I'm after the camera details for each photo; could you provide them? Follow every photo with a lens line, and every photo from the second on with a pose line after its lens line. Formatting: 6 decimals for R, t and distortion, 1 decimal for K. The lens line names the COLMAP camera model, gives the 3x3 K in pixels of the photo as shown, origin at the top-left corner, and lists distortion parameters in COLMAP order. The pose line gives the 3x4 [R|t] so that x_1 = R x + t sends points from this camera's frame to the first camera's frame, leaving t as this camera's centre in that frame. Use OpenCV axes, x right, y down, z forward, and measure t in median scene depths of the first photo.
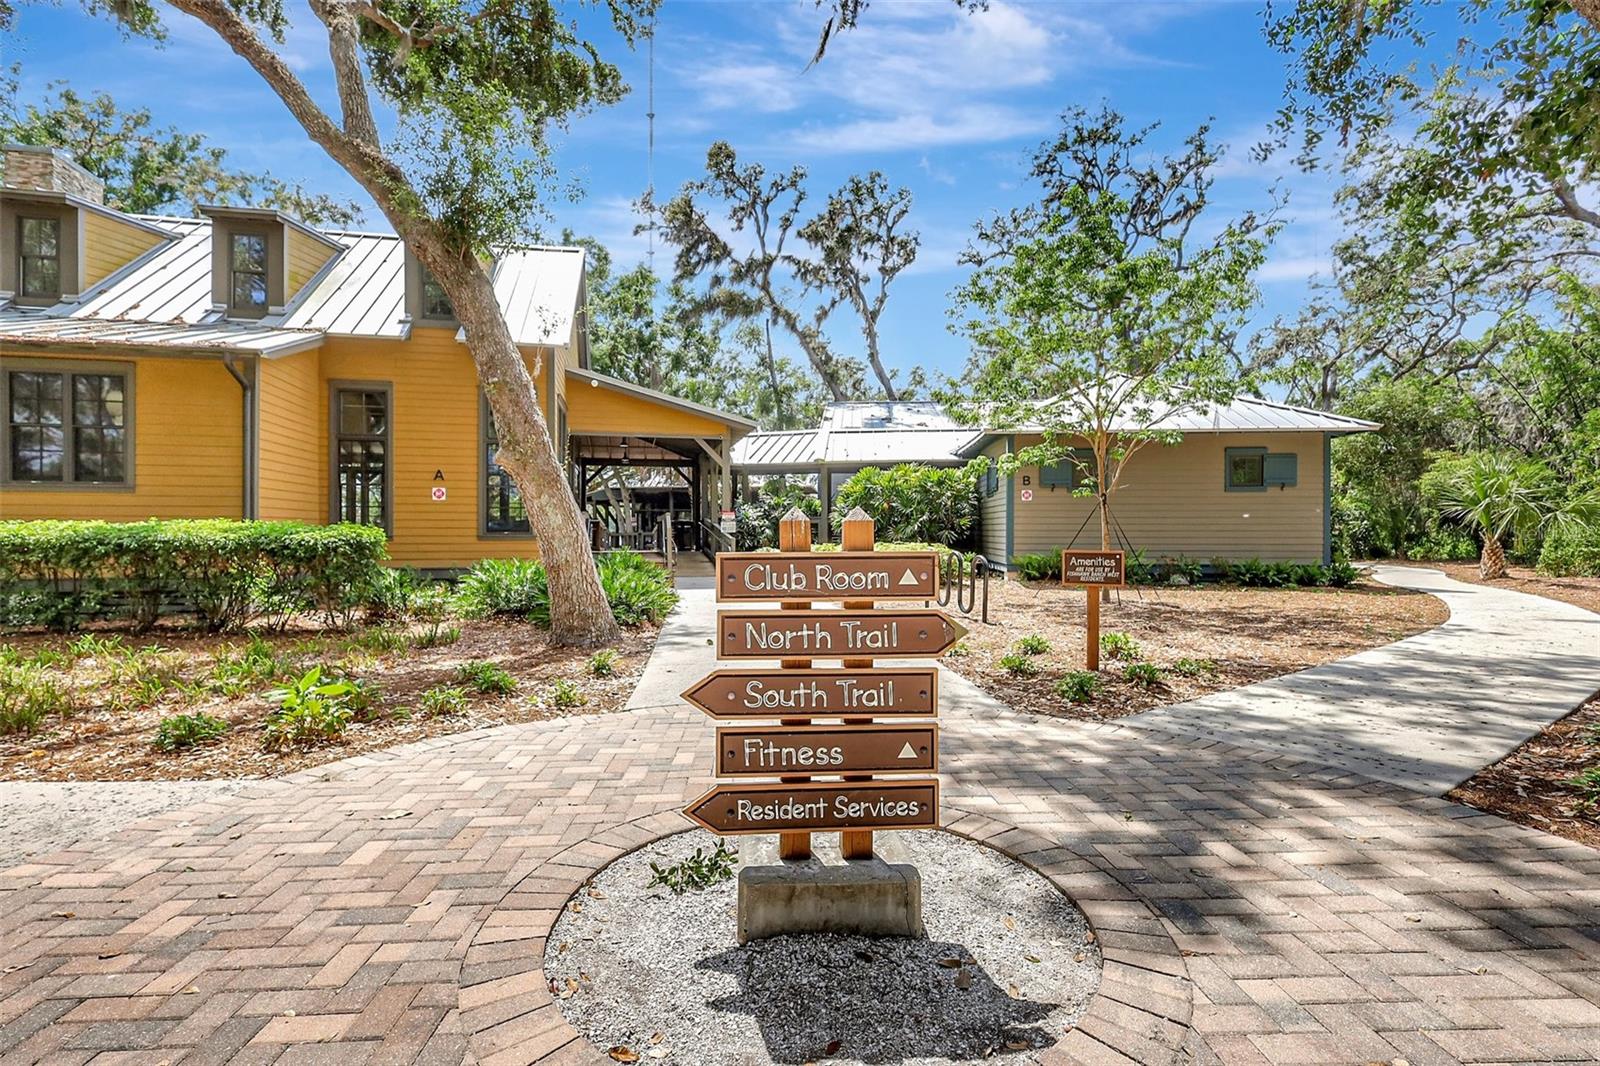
lens RADIAL K [[745.2, 0, 794.1], [0, 745.2, 545.1], [0, 0, 1]] dist [0.005595, 0.001694]
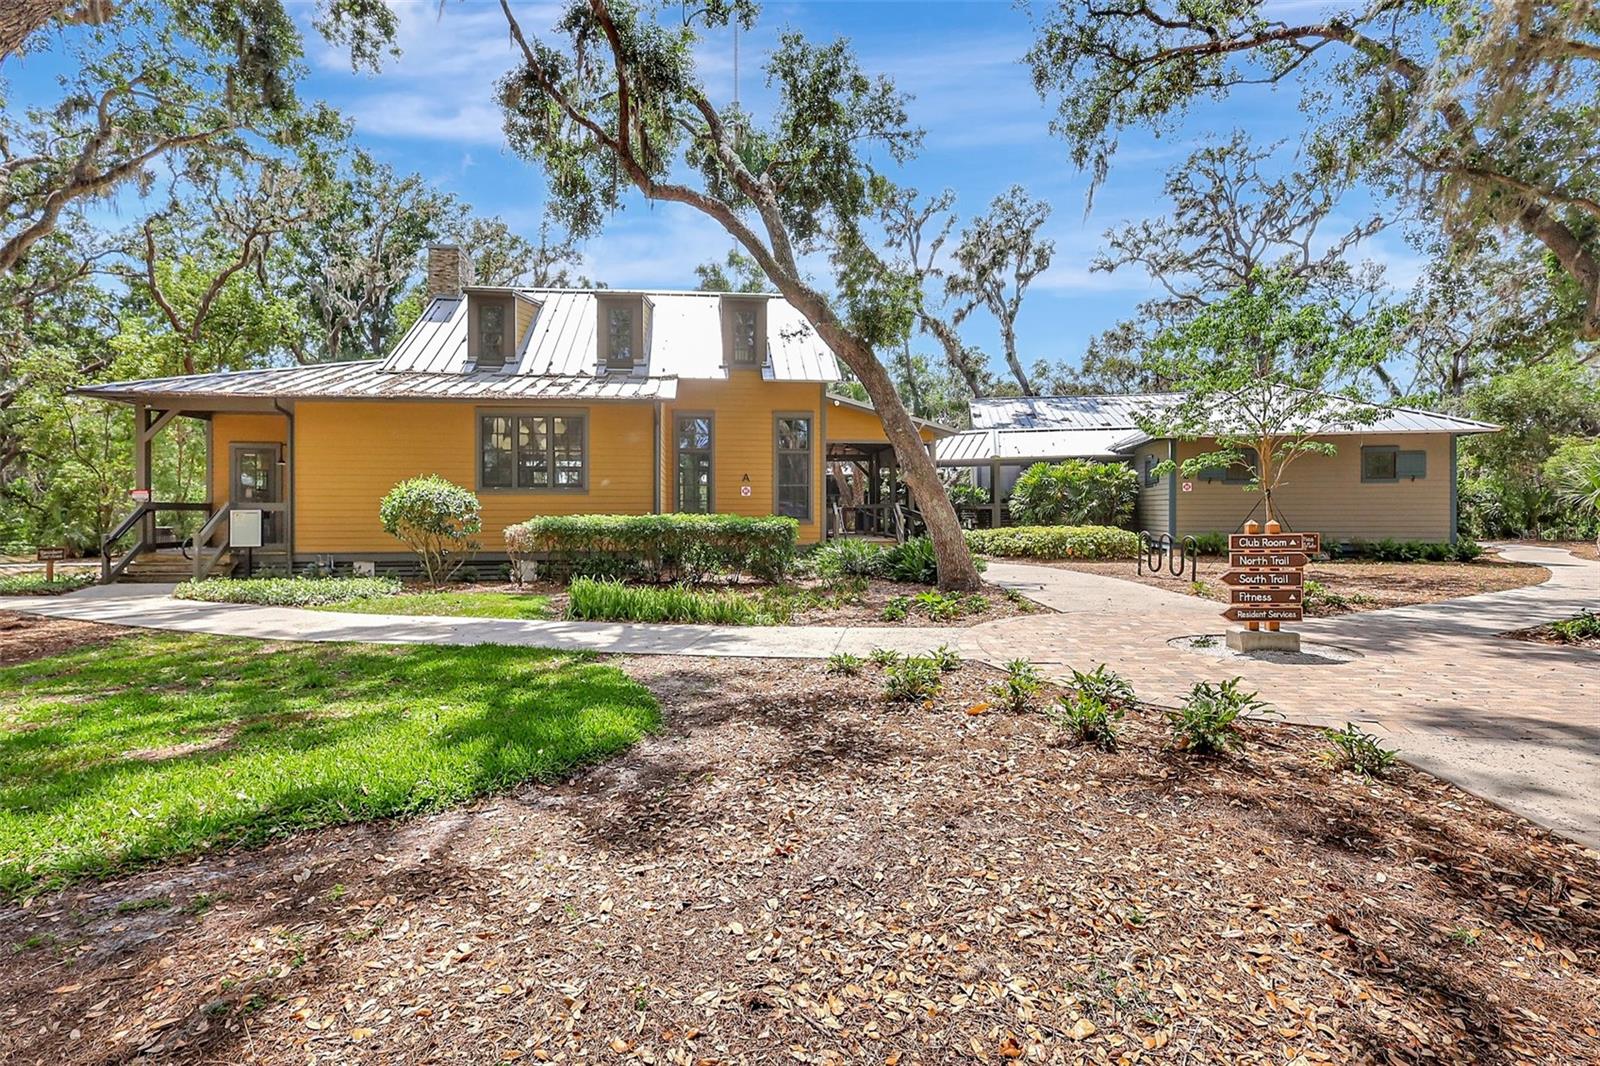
lens RADIAL K [[745.2, 0, 805.8], [0, 745.2, 522.3], [0, 0, 1]] dist [0.005595, 0.001694]
pose [[0.994939, -0.002783, -0.100444, -0.151308], [0.002284, 0.999984, -0.005086, -0.002927], [0.100457, 0.004830, 0.994930, -0.226283]]
